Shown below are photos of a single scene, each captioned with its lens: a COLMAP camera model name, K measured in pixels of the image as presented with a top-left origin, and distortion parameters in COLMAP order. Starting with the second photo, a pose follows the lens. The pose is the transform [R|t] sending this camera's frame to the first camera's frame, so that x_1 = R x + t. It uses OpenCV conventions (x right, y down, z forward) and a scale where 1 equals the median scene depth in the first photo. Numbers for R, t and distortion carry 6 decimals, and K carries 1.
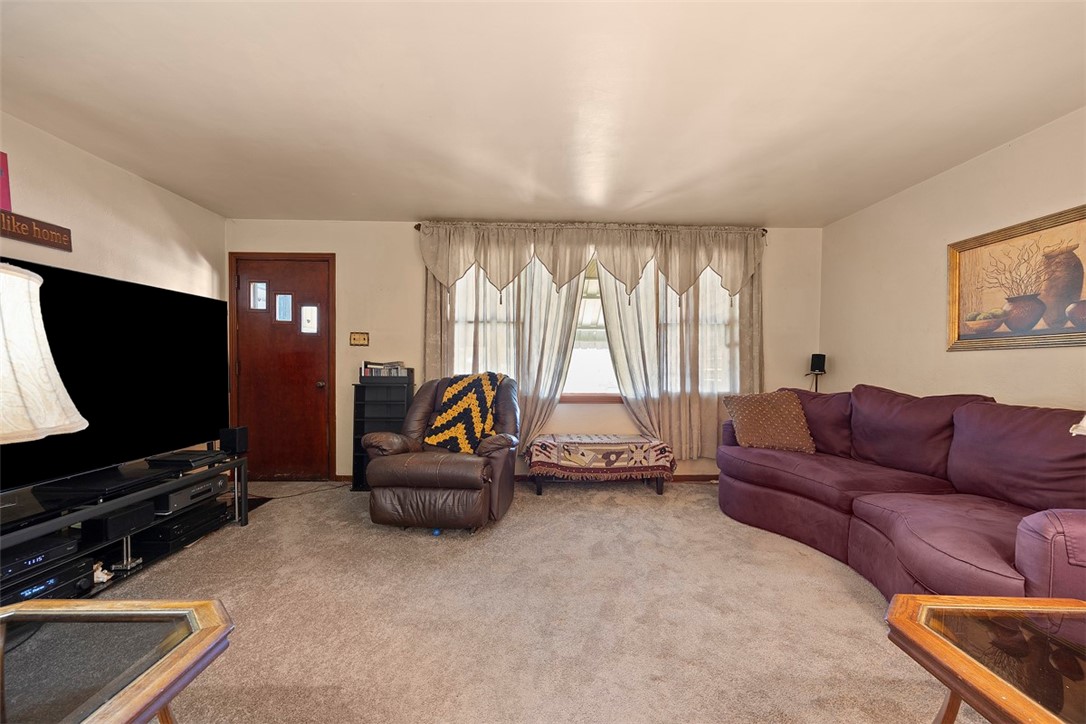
lens RADIAL K [[419.8, 0, 540.6], [0, 419.8, 370.2], [0, 0, 1]] dist [-0.001095, 0.000027]
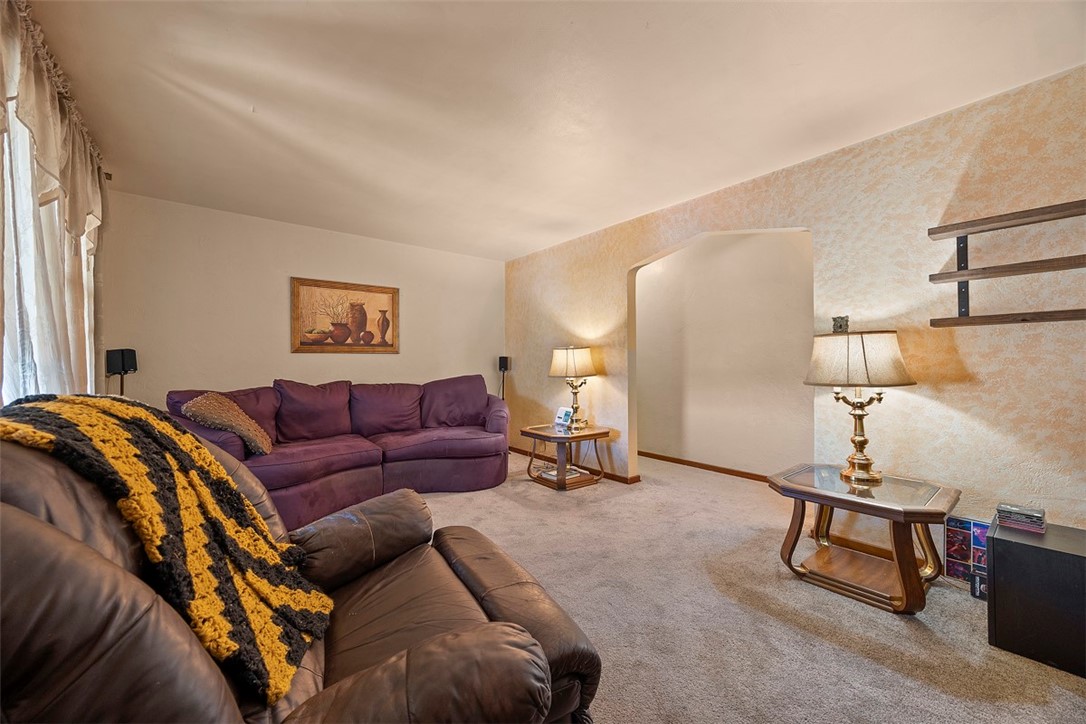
lens RADIAL K [[410.5, 0, 536.7], [0, 410.5, 357.4], [0, 0, 1]] dist [-0.009601, 0.000110]
pose [[-0.603027, 0.007205, 0.797688, -0.483305], [0.009152, 0.999956, -0.002113, -0.015133], [-0.797668, 0.006026, -0.603067, 0.922992]]
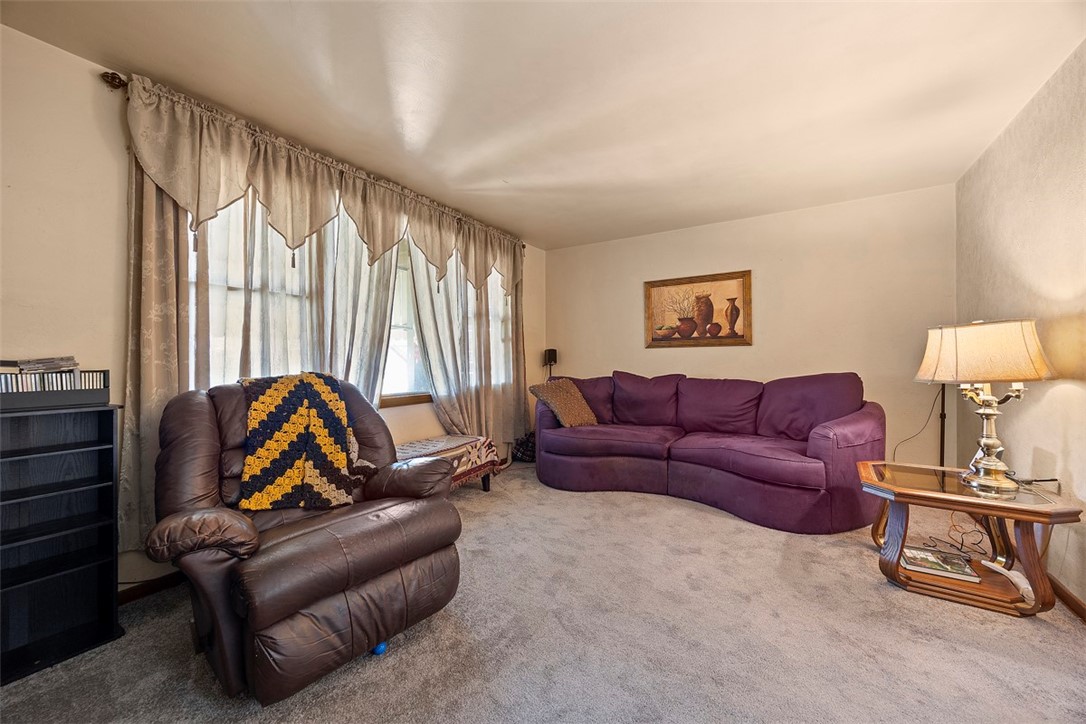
lens RADIAL K [[410.5, 0, 536.7], [0, 410.5, 357.4], [0, 0, 1]] dist [-0.009601, 0.000110]
pose [[0.560265, -0.006388, 0.828288, -0.443672], [0.021042, 0.999757, -0.006522, -0.006641], [-0.828046, 0.021083, 0.560264, 0.367839]]
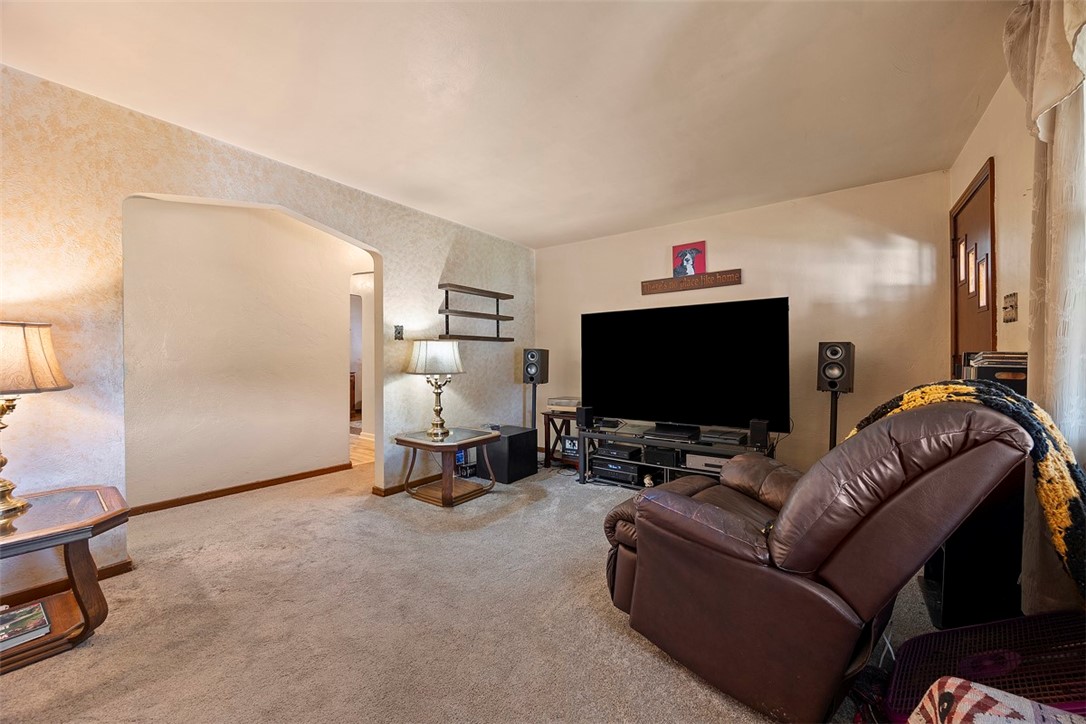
lens RADIAL K [[410.5, 0, 536.7], [0, 410.5, 357.4], [0, 0, 1]] dist [-0.009601, 0.000110]
pose [[-0.616887, -0.006688, -0.787023, 0.317923], [-0.012459, 0.999922, 0.001268, -0.011992], [0.786953, 0.010588, -0.616922, 0.939137]]
